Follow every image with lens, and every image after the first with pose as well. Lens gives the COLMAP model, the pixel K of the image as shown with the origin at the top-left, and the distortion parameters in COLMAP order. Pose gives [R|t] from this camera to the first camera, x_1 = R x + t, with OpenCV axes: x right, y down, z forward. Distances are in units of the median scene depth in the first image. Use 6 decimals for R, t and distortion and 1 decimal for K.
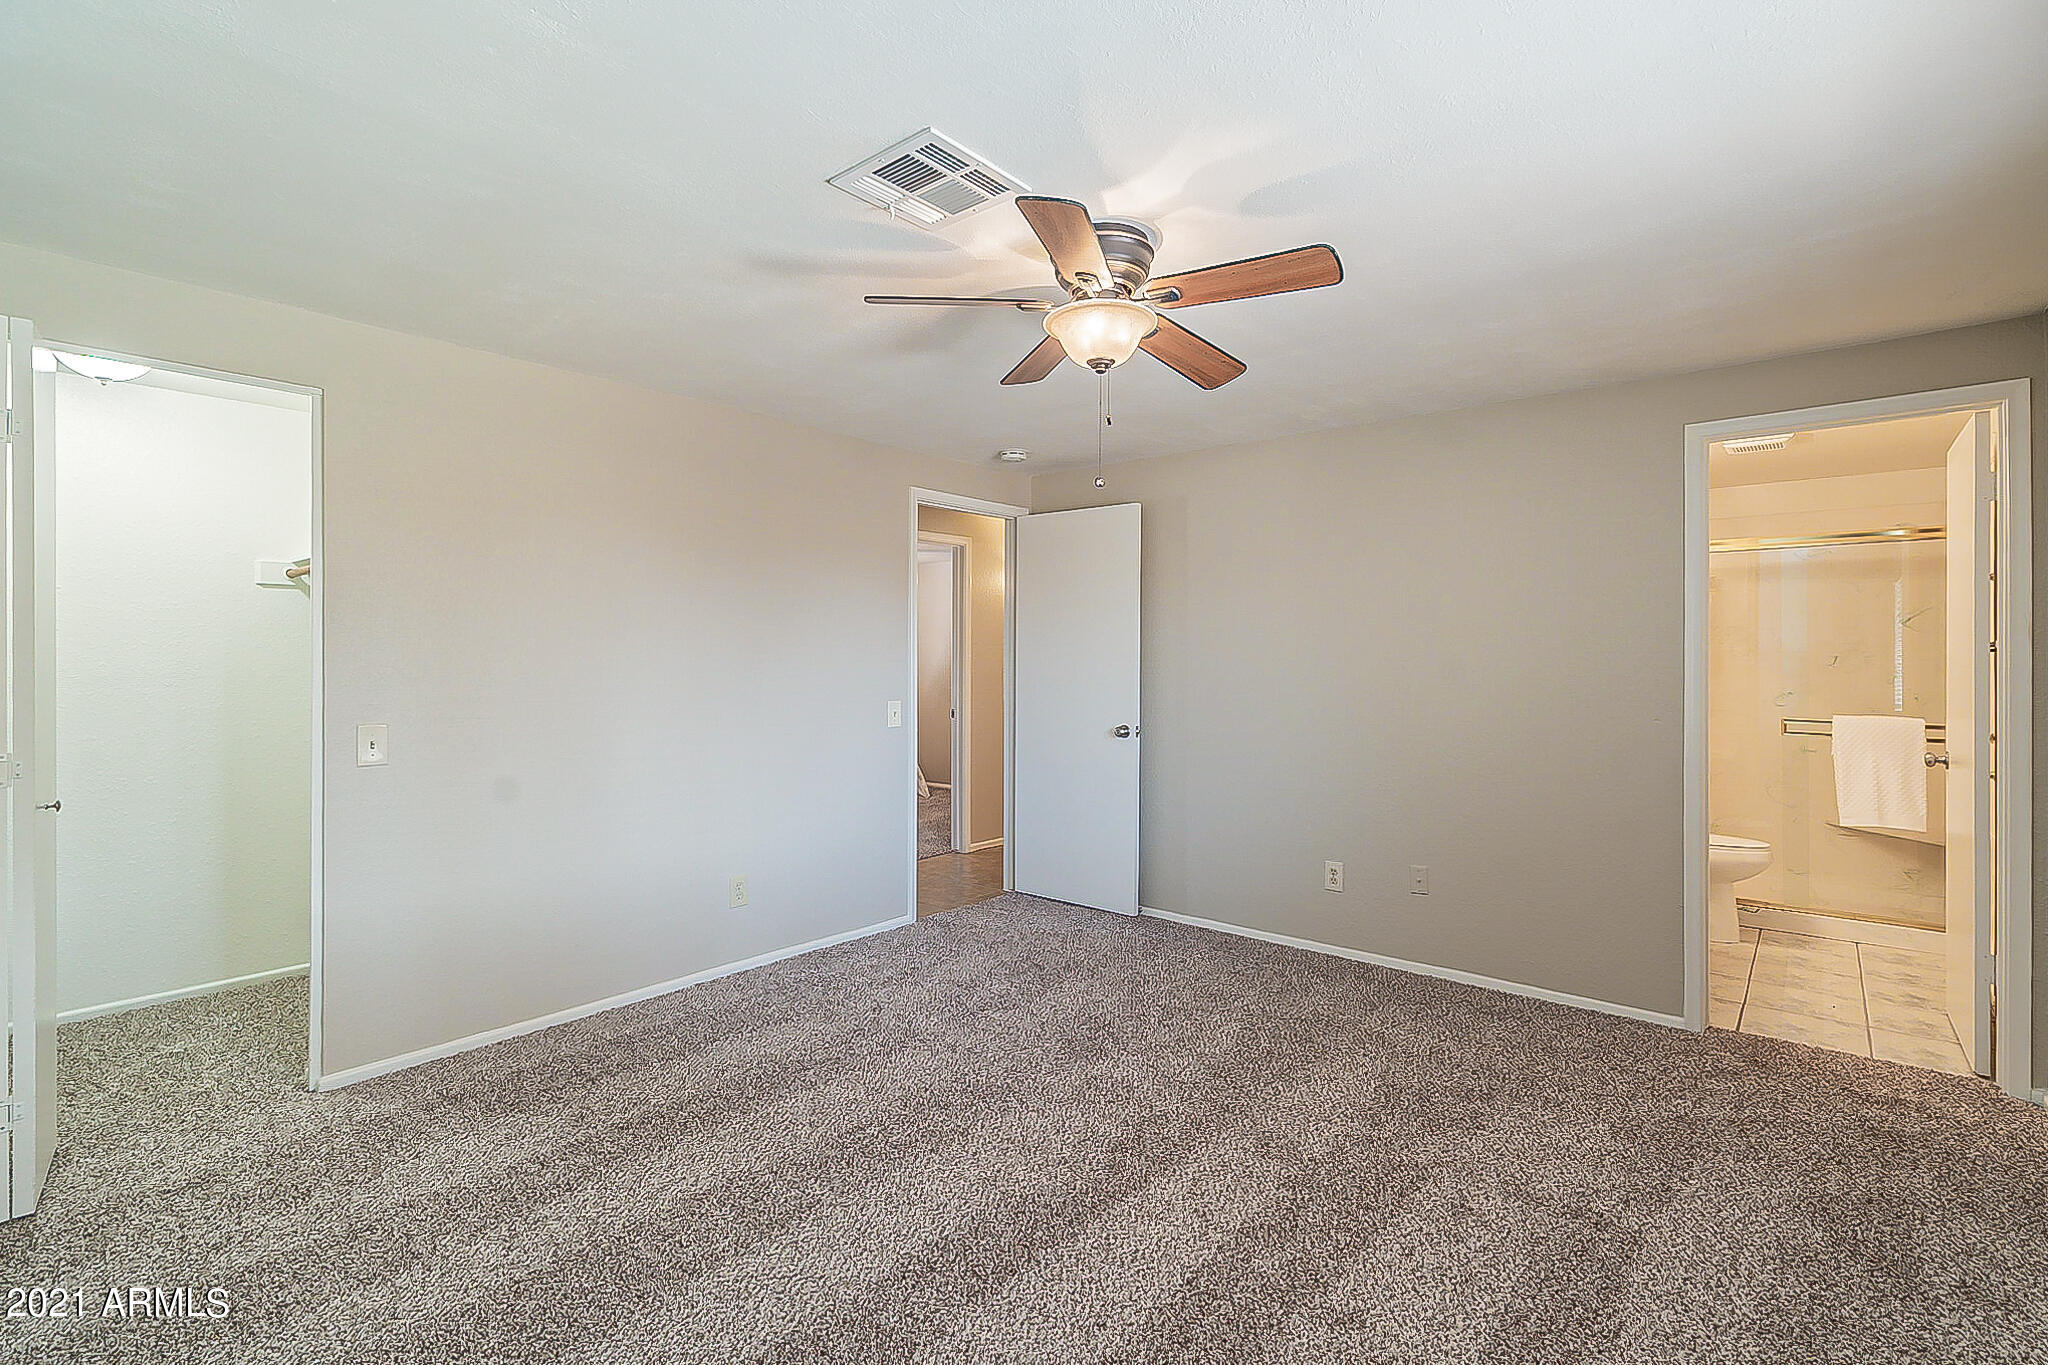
lens RADIAL K [[946.2, 0, 1016.1], [0, 946.2, 666.1], [0, 0, 1]] dist [-0.004976, 0.002425]
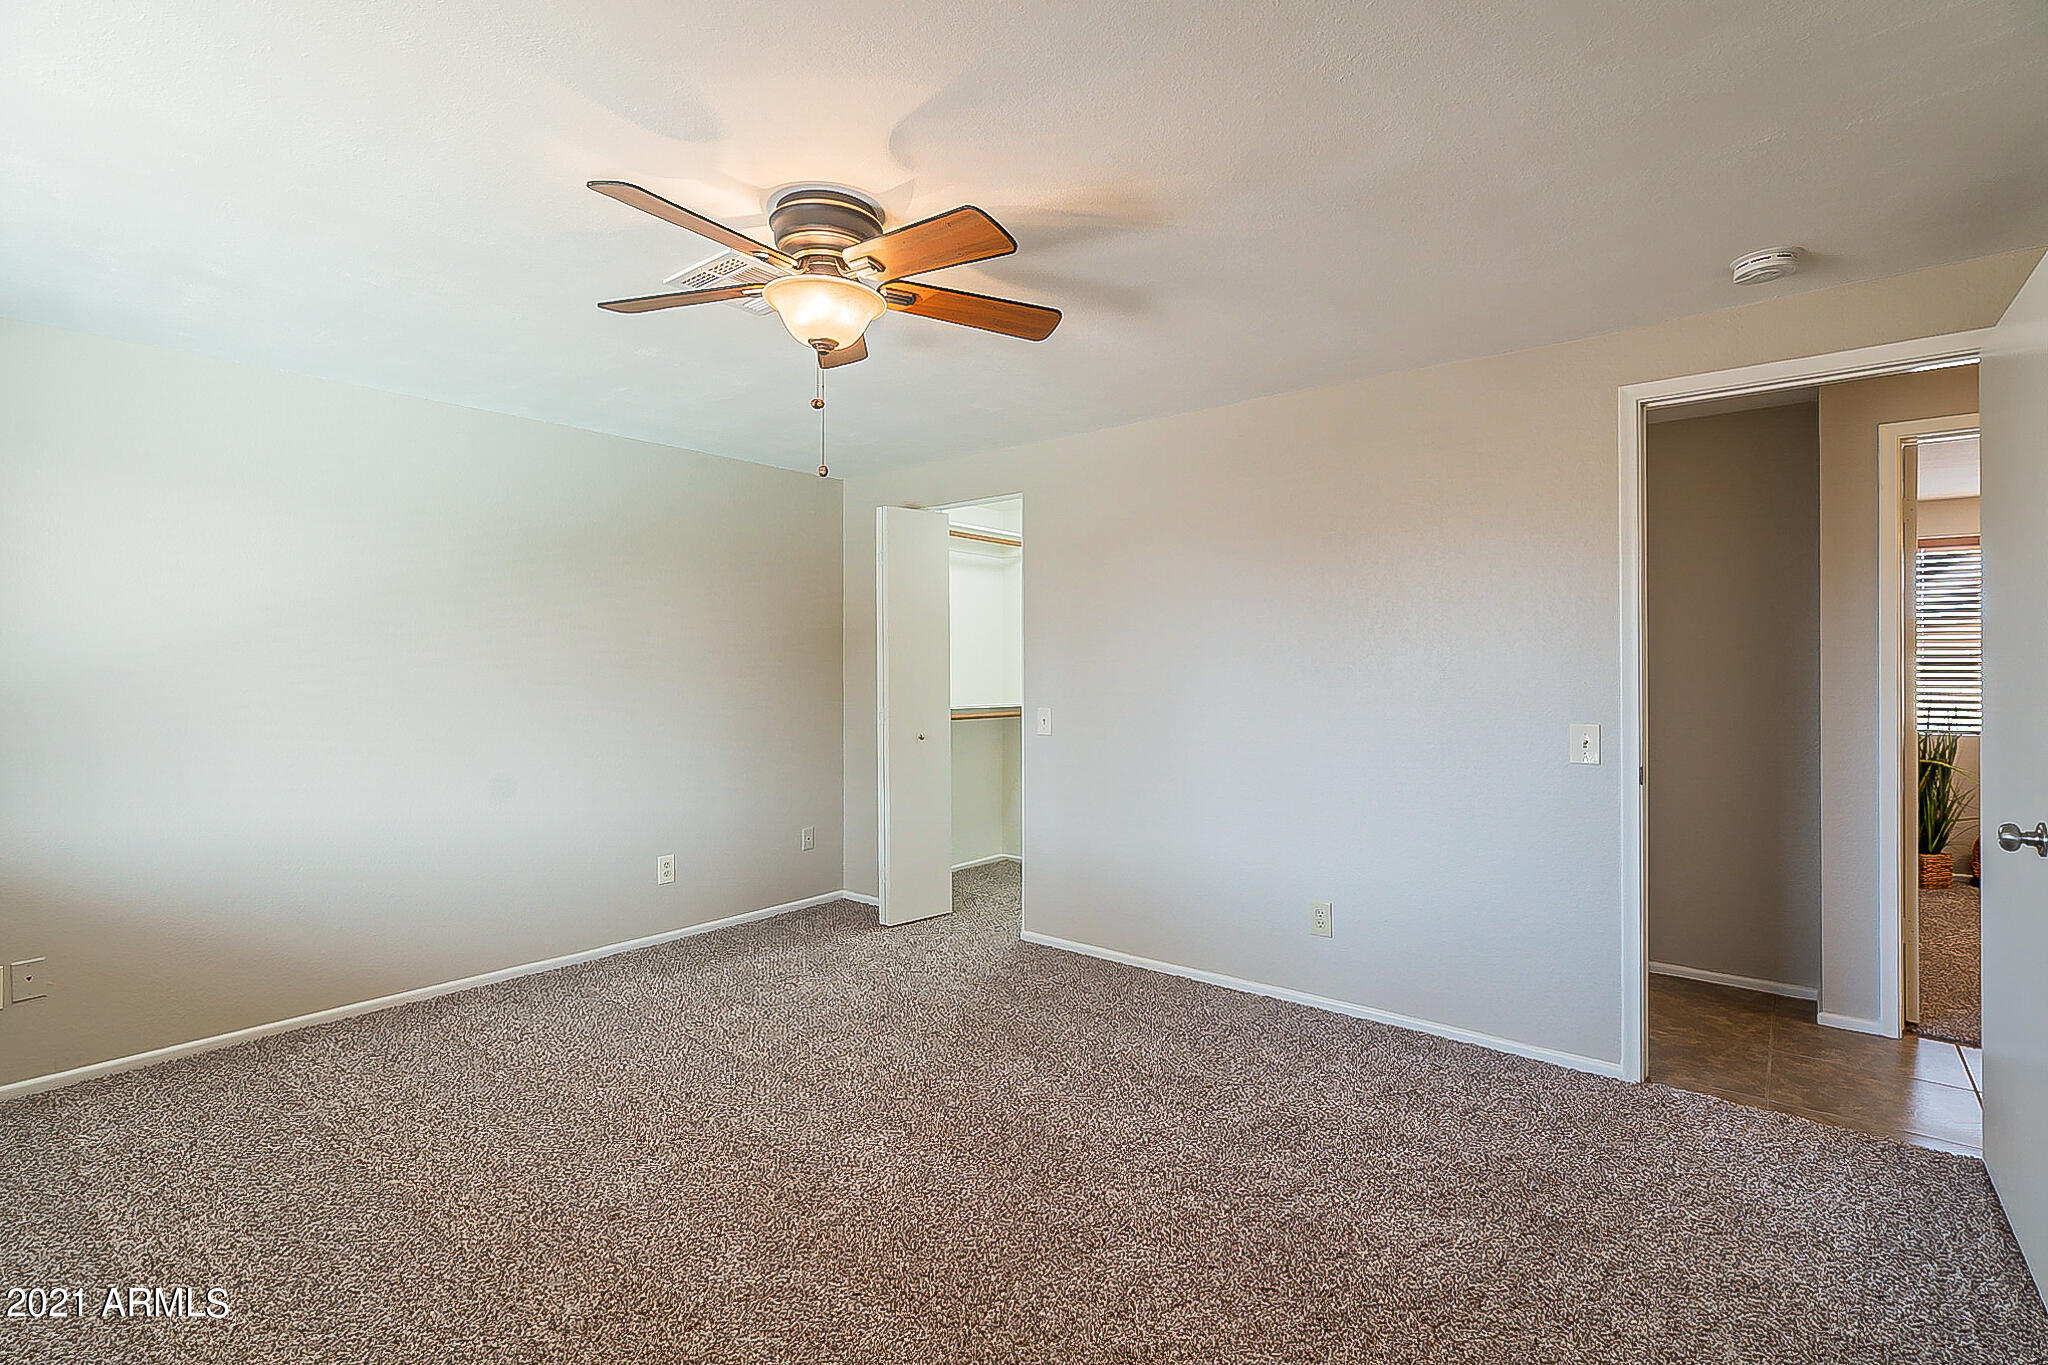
lens RADIAL K [[946.2, 0, 1026.2], [0, 946.2, 671.6], [0, 0, 1]] dist [-0.004976, 0.002425]
pose [[0.032984, 0.004643, -0.999445, 0.632958], [-0.002629, 0.999986, 0.004559, -0.001456], [0.999452, 0.002477, 0.032995, 0.727444]]
